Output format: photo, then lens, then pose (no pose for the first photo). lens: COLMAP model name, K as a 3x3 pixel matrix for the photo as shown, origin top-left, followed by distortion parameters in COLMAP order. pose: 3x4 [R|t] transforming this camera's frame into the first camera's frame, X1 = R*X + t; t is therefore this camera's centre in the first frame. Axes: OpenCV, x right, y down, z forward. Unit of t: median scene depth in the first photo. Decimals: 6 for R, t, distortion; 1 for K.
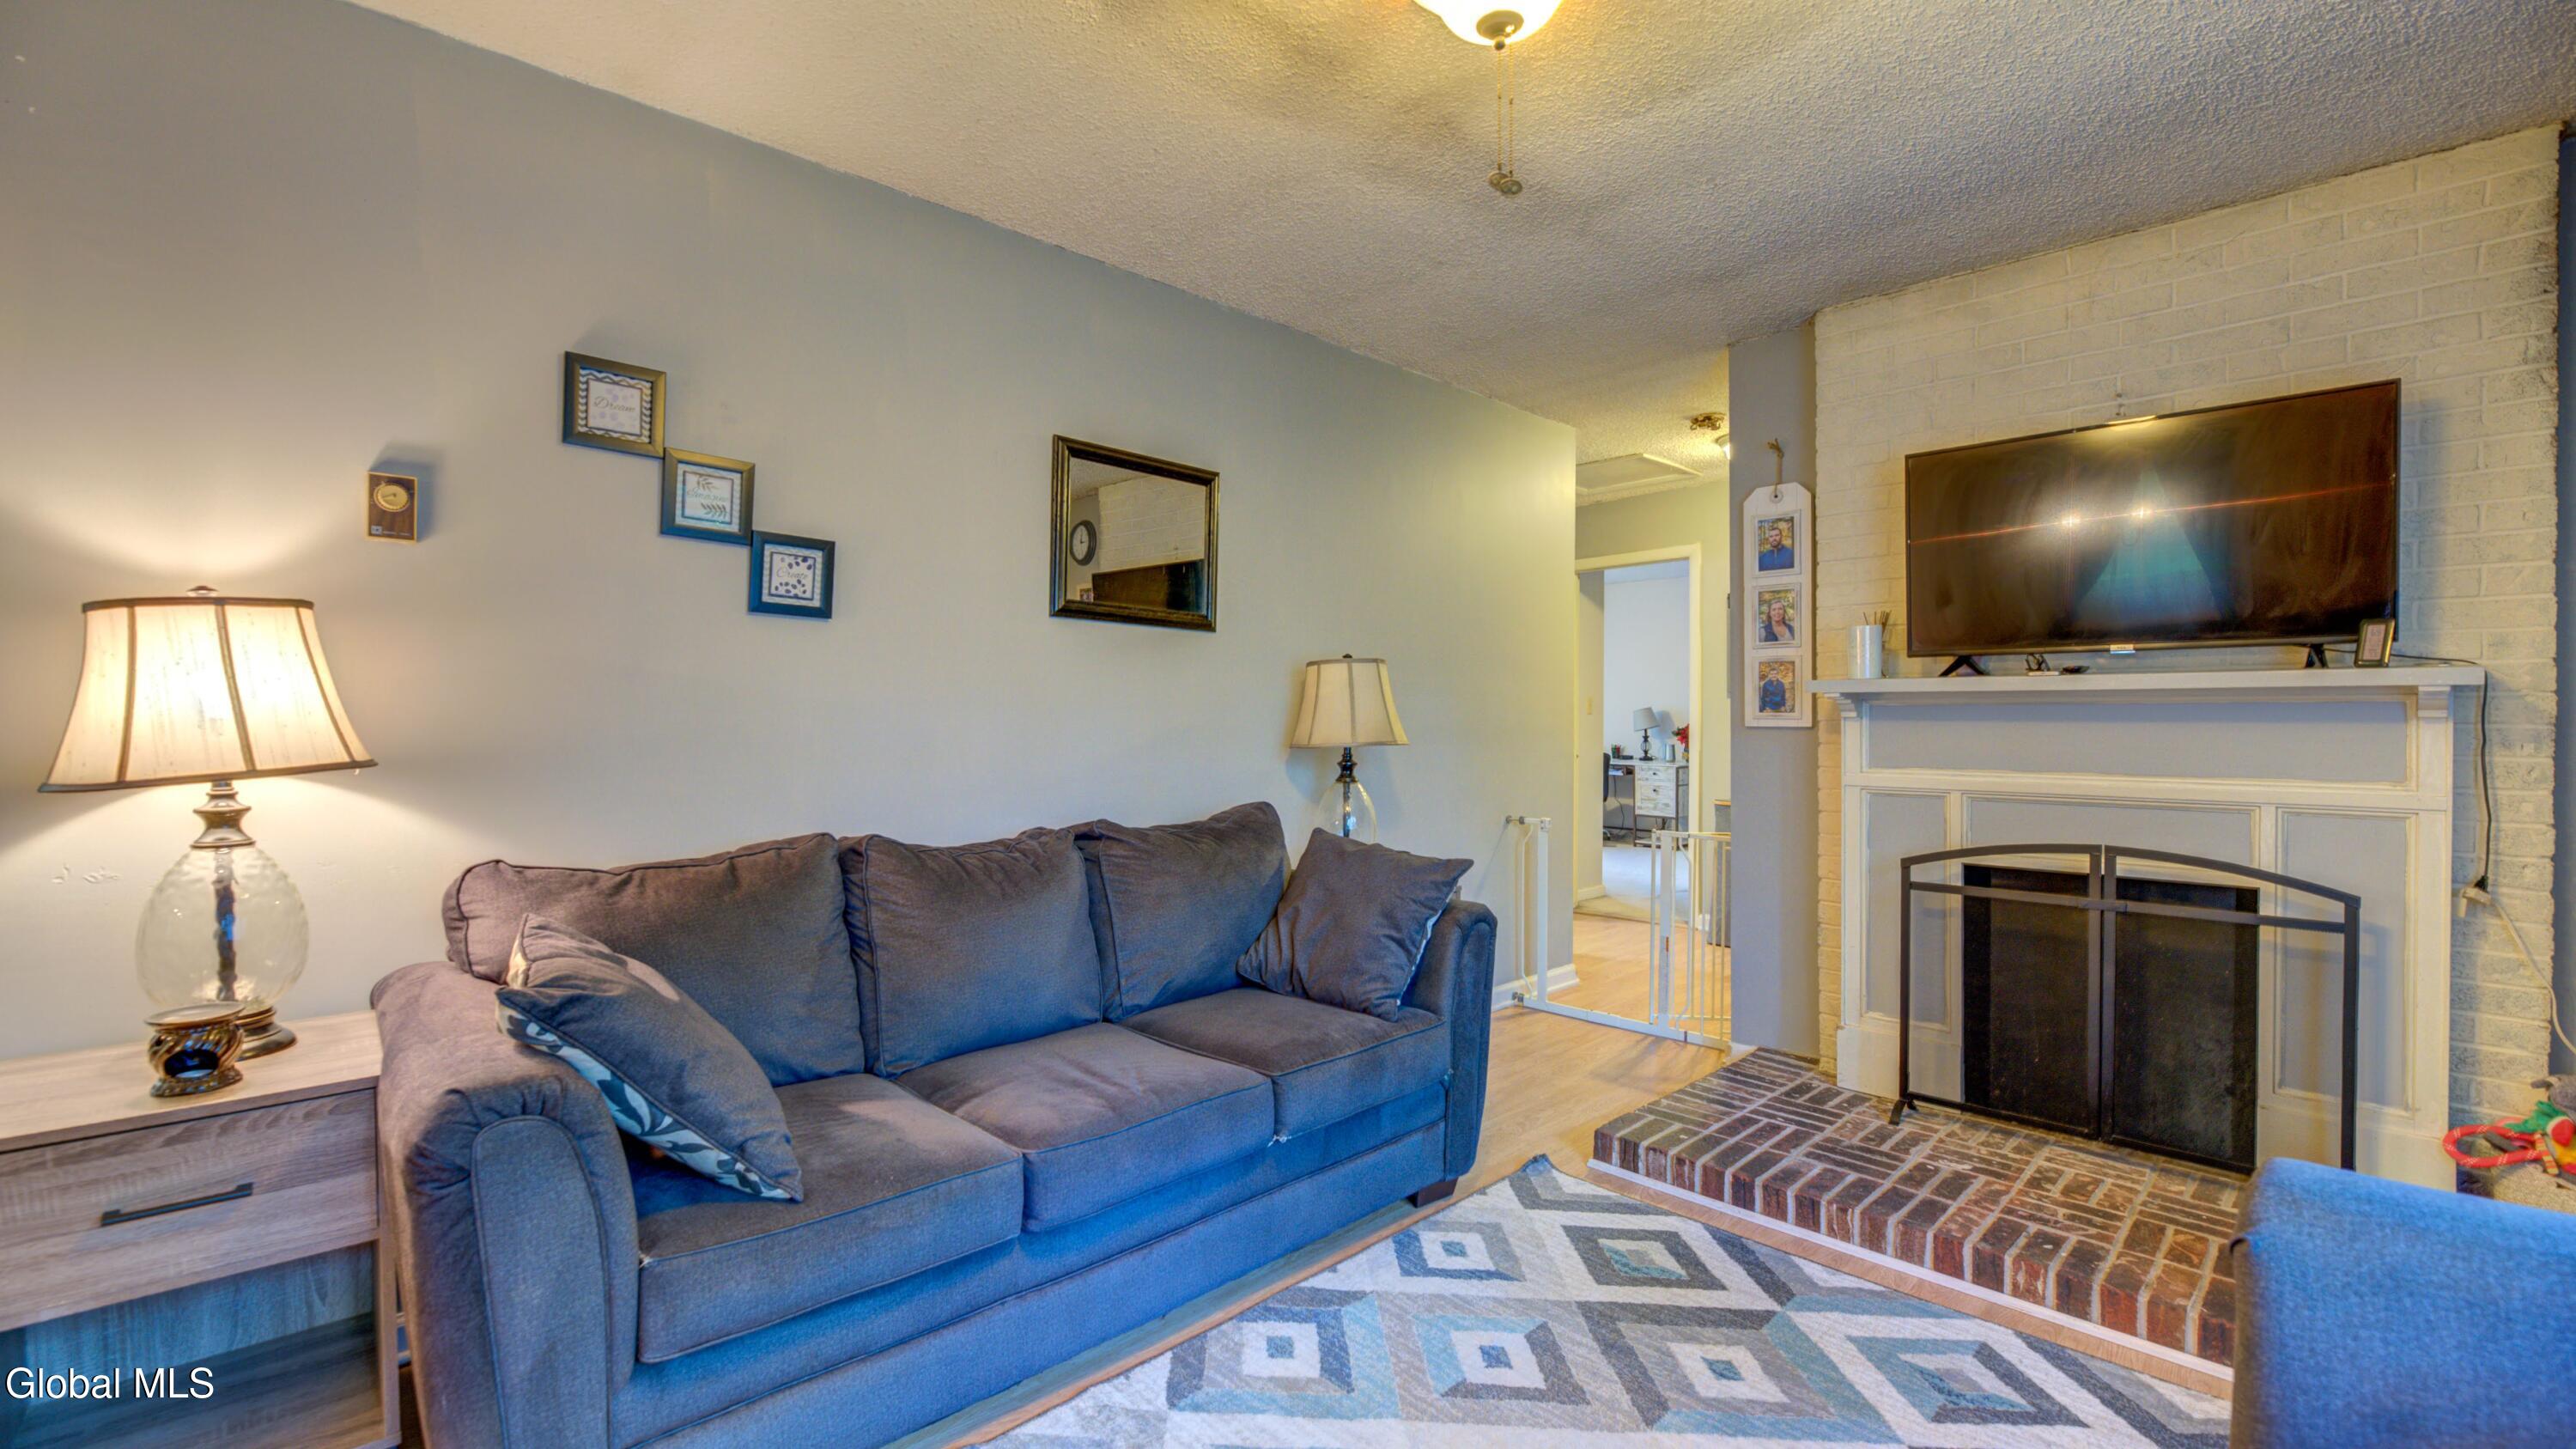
lens RADIAL K [[1050.7, 0, 1288.0], [0, 1050.7, 724.5], [0, 0, 1]] dist [-0.000299, -0.000033]
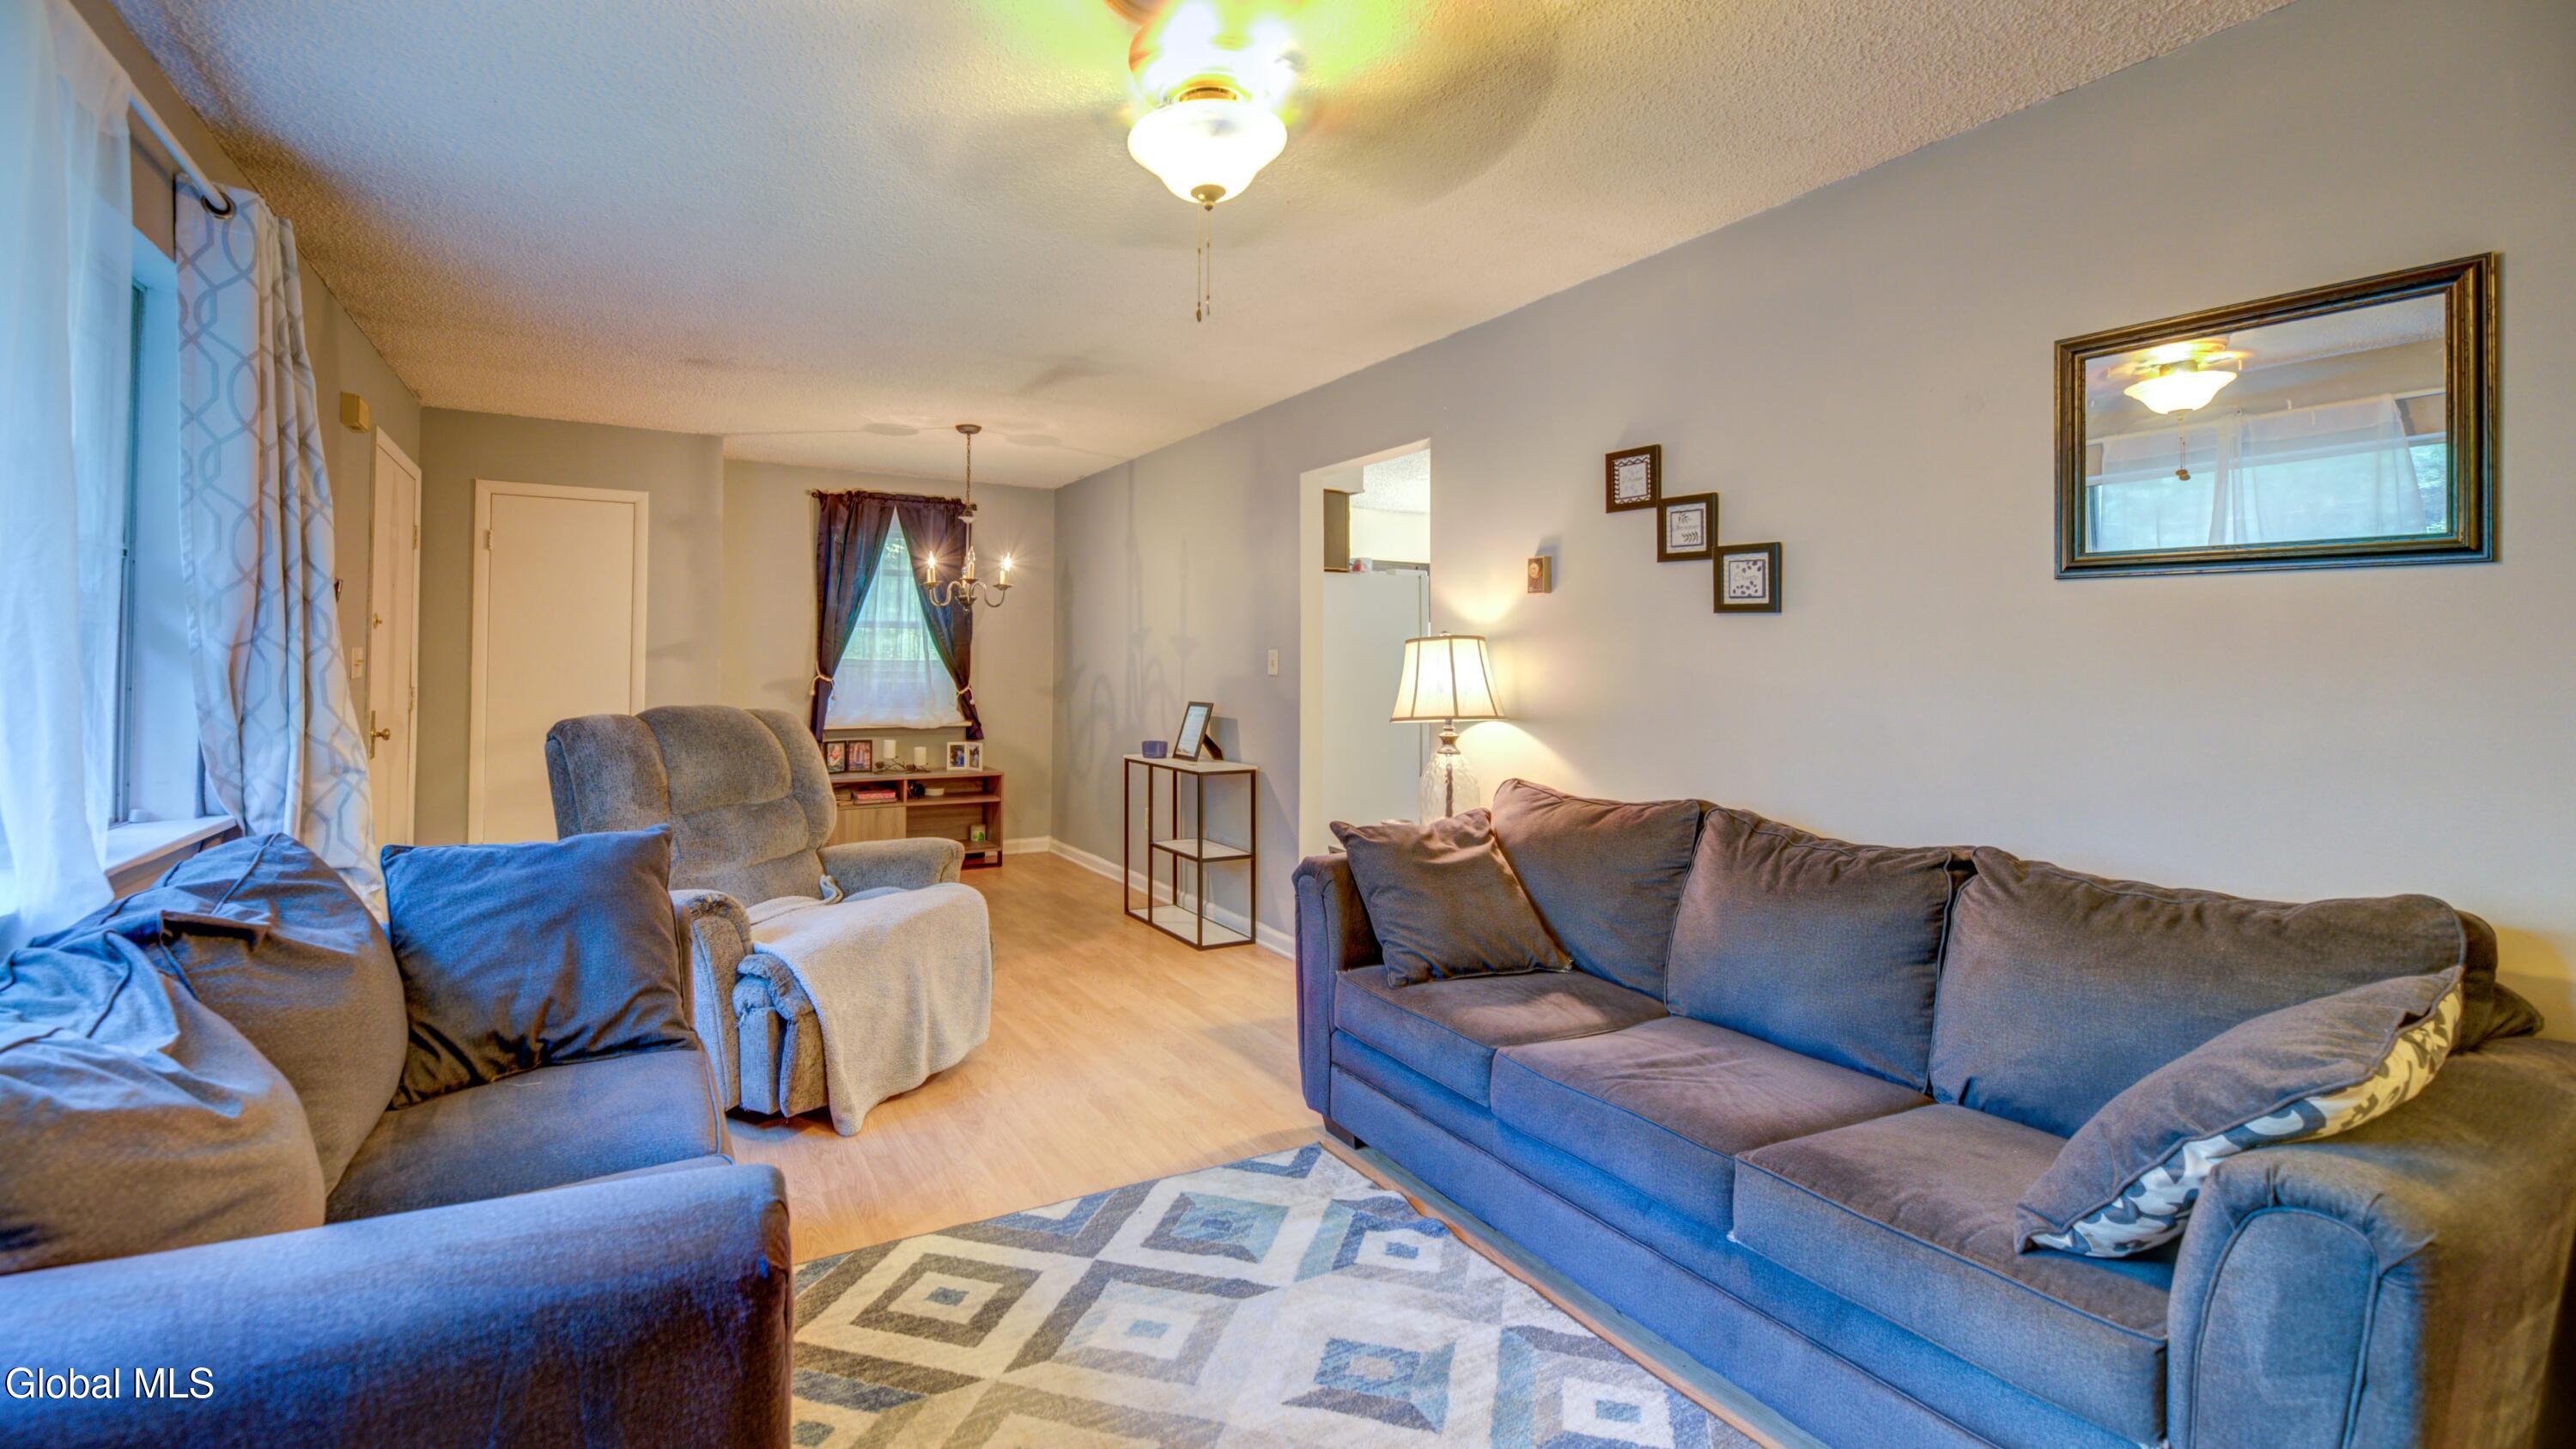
lens RADIAL K [[1154.9, 0, 1283.4], [0, 1154.9, 655.7], [0, 0, 1]] dist [-0.000090, -0.000049]
pose [[-0.228048, -0.008481, -0.973613, 1.026428], [-0.019593, 0.999800, -0.004119, -0.048515], [0.973453, 0.018137, -0.228168, 0.929147]]
